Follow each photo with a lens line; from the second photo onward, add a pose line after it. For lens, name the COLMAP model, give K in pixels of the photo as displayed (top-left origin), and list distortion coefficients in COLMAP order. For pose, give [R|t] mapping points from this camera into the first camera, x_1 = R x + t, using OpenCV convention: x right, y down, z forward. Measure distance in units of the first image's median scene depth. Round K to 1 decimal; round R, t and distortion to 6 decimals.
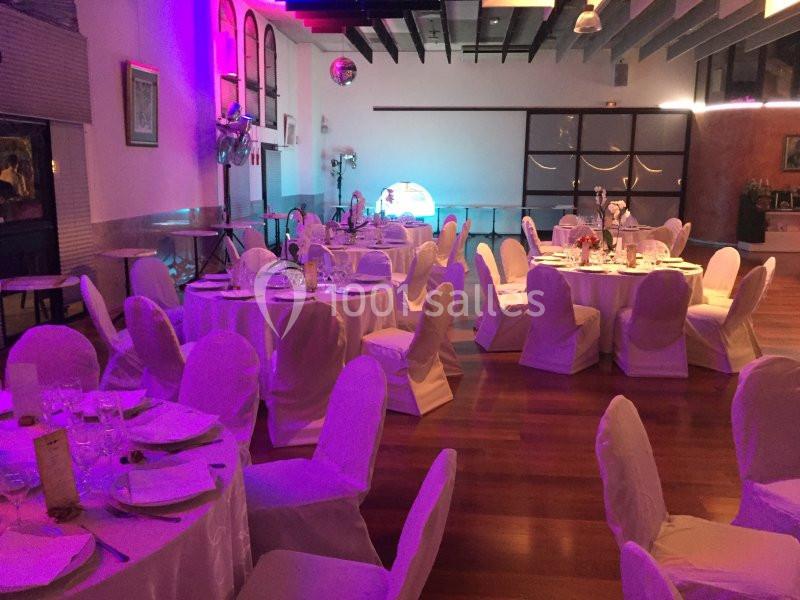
lens RADIAL K [[681.5, 0, 400.0], [0, 681.5, 300.0], [0, 0, 1]] dist [0.071770, -0.106029]
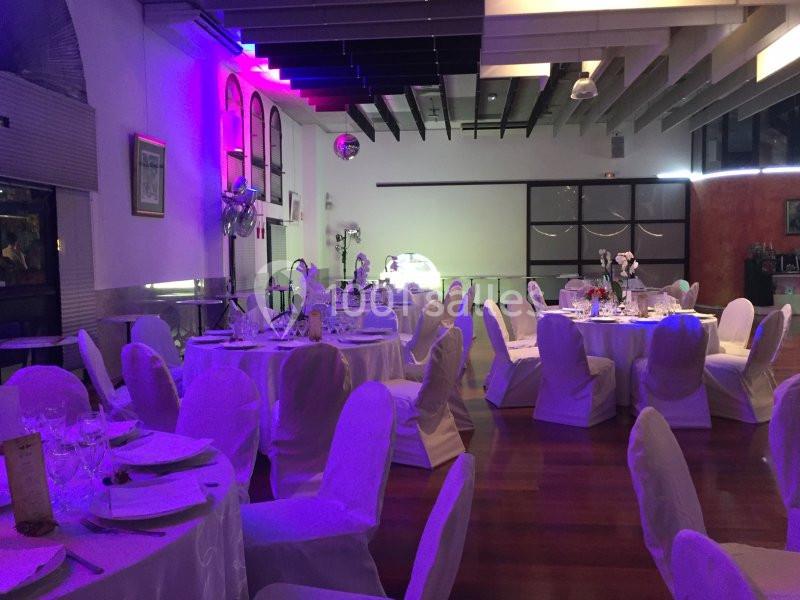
lens RADIAL K [[681.5, 0, 400.0], [0, 681.5, 300.0], [0, 0, 1]] dist [0.071770, -0.106029]
pose [[0.999720, -0.022571, -0.007096, -0.000986], [0.021565, 0.992638, -0.119181, 0.025753], [0.009734, 0.118995, 0.992847, 0.017446]]
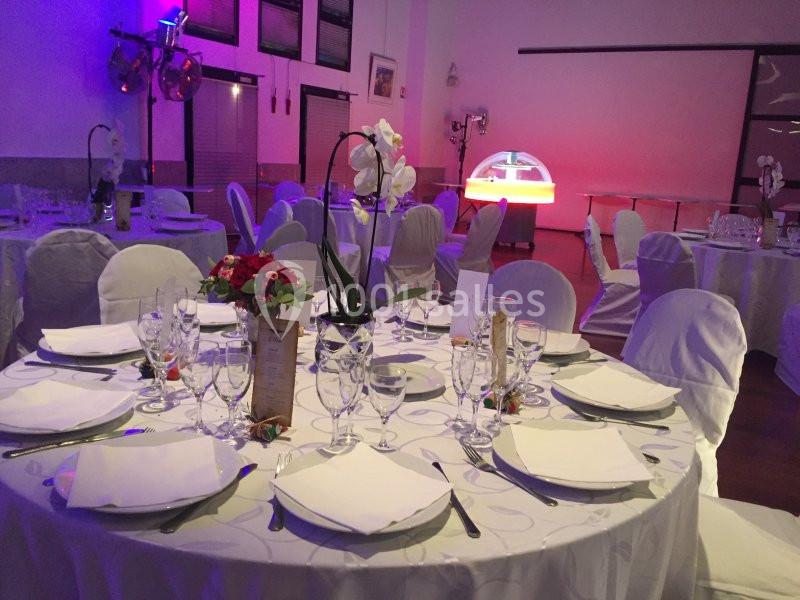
lens RADIAL K [[681.5, 0, 400.0], [0, 681.5, 300.0], [0, 0, 1]] dist [0.071770, -0.106029]
pose [[0.914505, 0.125752, -0.384534, 0.307407], [-0.120074, 0.992005, 0.038849, -0.068872], [0.386344, 0.010645, 0.922293, 0.577373]]
